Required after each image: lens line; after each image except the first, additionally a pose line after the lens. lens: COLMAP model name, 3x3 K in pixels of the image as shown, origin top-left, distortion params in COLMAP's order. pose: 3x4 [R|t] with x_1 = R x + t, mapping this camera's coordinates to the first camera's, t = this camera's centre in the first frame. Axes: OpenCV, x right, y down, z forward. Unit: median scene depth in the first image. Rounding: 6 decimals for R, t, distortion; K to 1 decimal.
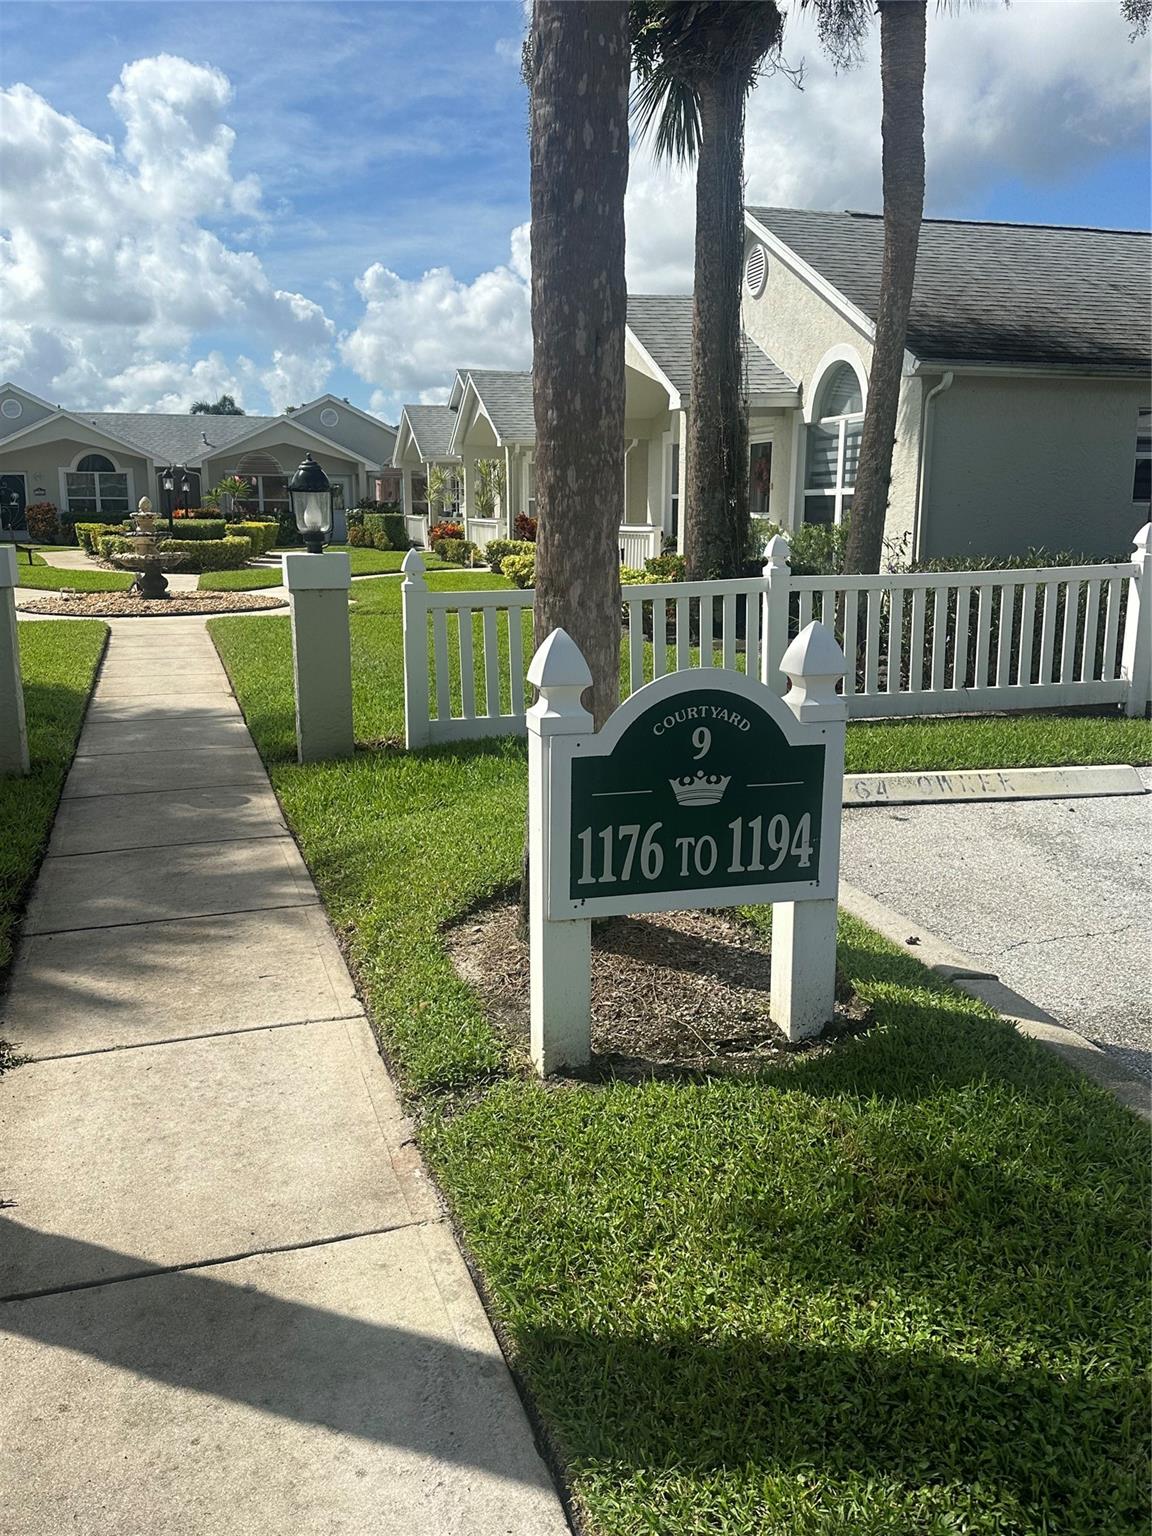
lens RADIAL K [[1293.2, 0, 576.0], [0, 1293.2, 768.0], [0, 0, 1]] dist [0.162708, -0.294975]
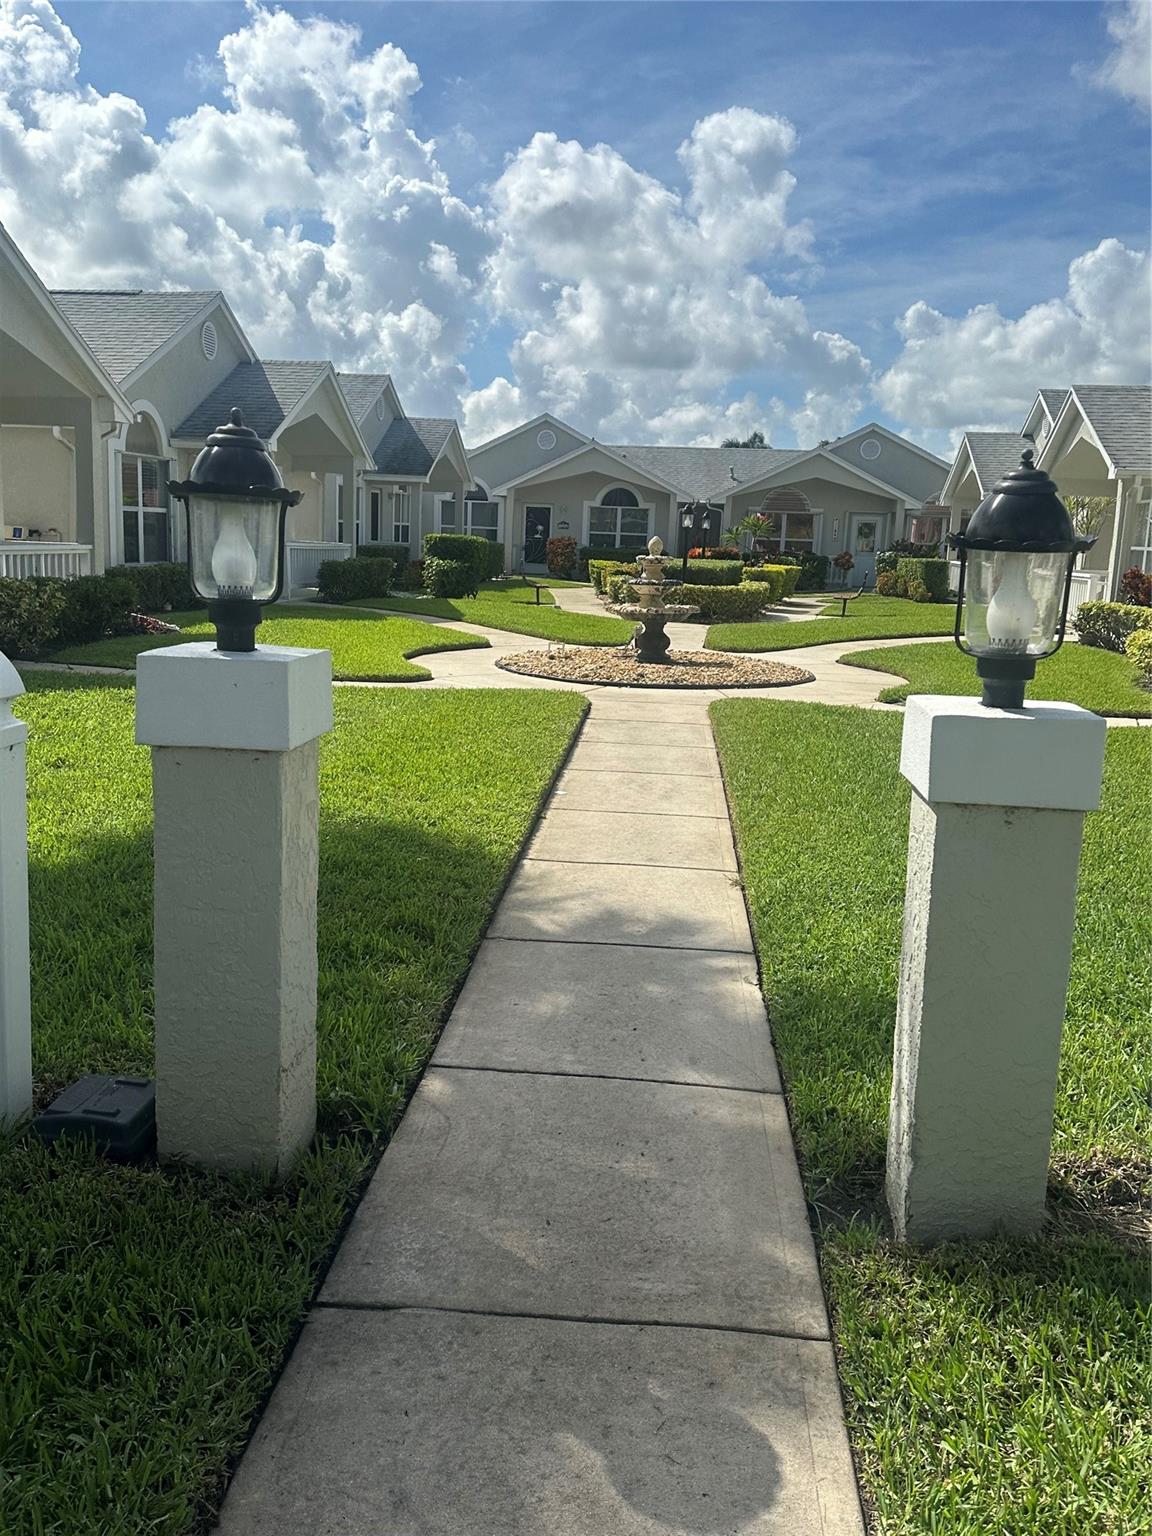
lens RADIAL K [[1293.2, 0, 576.0], [0, 1293.2, 768.0], [0, 0, 1]] dist [0.162708, -0.294975]
pose [[0.927821, 0.101742, -0.358883, -0.031601], [-0.111665, 0.993721, -0.006973, -0.023574], [0.355921, 0.046544, 0.933356, 0.106926]]
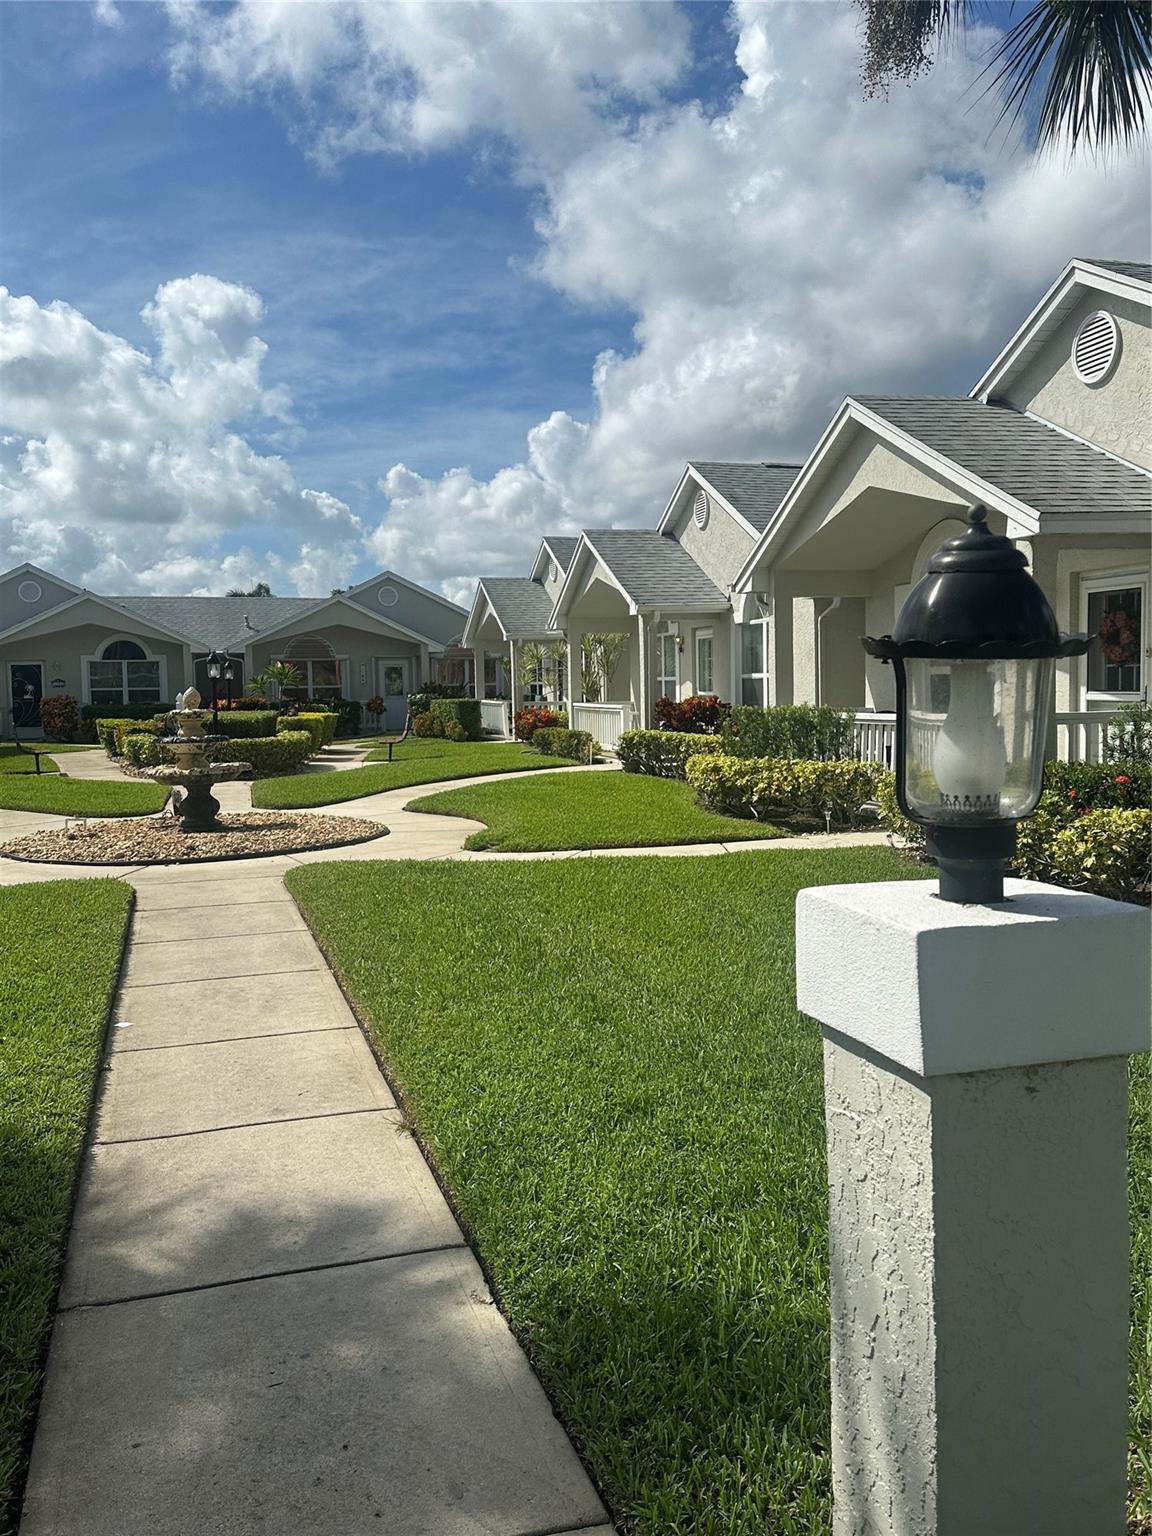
lens RADIAL K [[1286.3, 0, 595.9], [0, 1286.3, 763.3], [0, 0, 1]] dist [0.190081, -0.357538]
pose [[0.999843, -0.017598, 0.001898, -0.049484], [0.017692, 0.990313, -0.137719, -0.028769], [0.000544, 0.137731, 0.990470, 0.136643]]
